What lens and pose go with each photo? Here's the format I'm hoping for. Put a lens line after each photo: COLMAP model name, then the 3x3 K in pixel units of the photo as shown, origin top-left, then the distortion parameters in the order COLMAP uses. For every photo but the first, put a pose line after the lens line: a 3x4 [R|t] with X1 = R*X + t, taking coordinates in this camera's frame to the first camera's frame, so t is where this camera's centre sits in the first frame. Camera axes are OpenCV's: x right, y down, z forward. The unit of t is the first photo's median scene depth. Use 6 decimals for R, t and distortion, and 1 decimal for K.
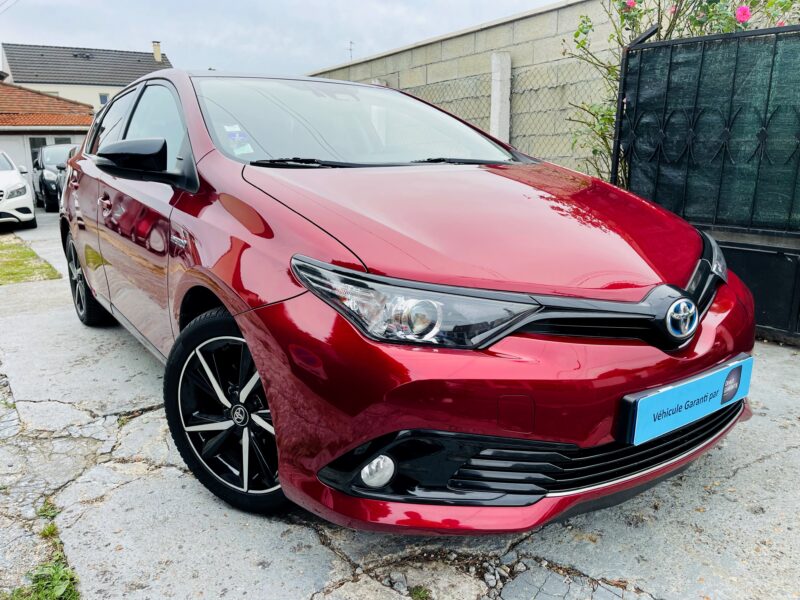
lens RADIAL K [[616.2, 0, 406.1], [0, 616.2, 301.6], [0, 0, 1]] dist [0.068364, -0.091004]
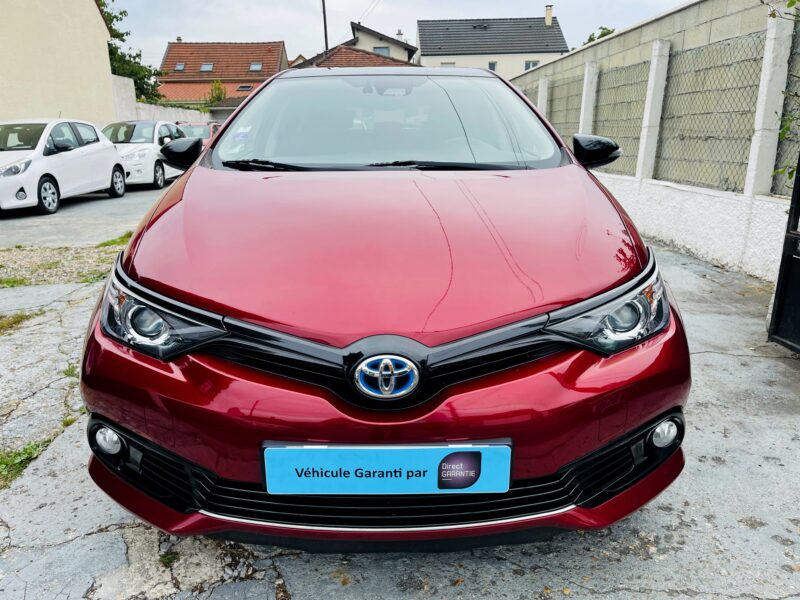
lens RADIAL K [[616.2, 0, 406.1], [0, 616.2, 301.6], [0, 0, 1]] dist [0.068364, -0.091004]
pose [[0.817292, 0.163946, -0.552409, 0.705690], [-0.129551, 0.986407, 0.101079, -0.128224], [0.561472, -0.011046, 0.827422, 0.225645]]
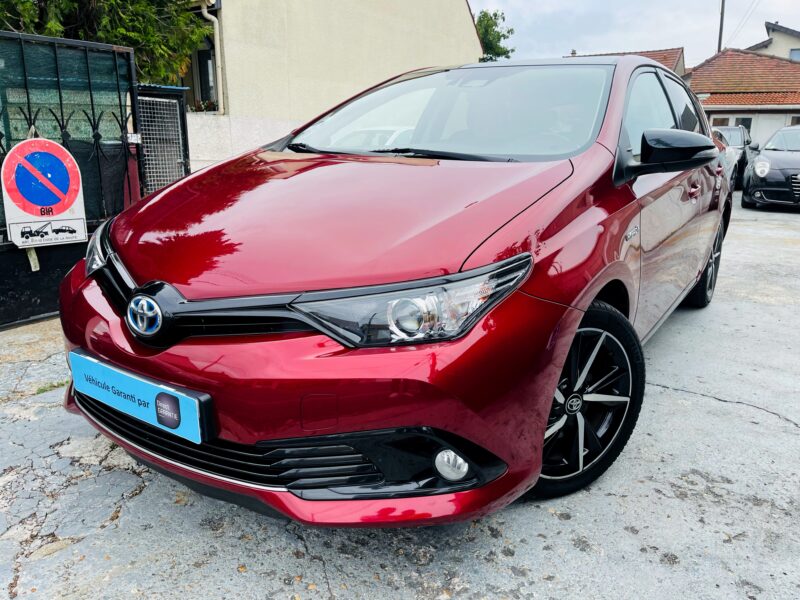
lens RADIAL K [[628.7, 0, 409.6], [0, 628.7, 298.7], [0, 0, 1]] dist [0.016493, -0.001432]
pose [[0.340015, 0.252361, -0.905927, 1.144448], [-0.227454, 0.956789, 0.181161, -0.213325], [0.912499, 0.144460, 0.382723, 0.757924]]
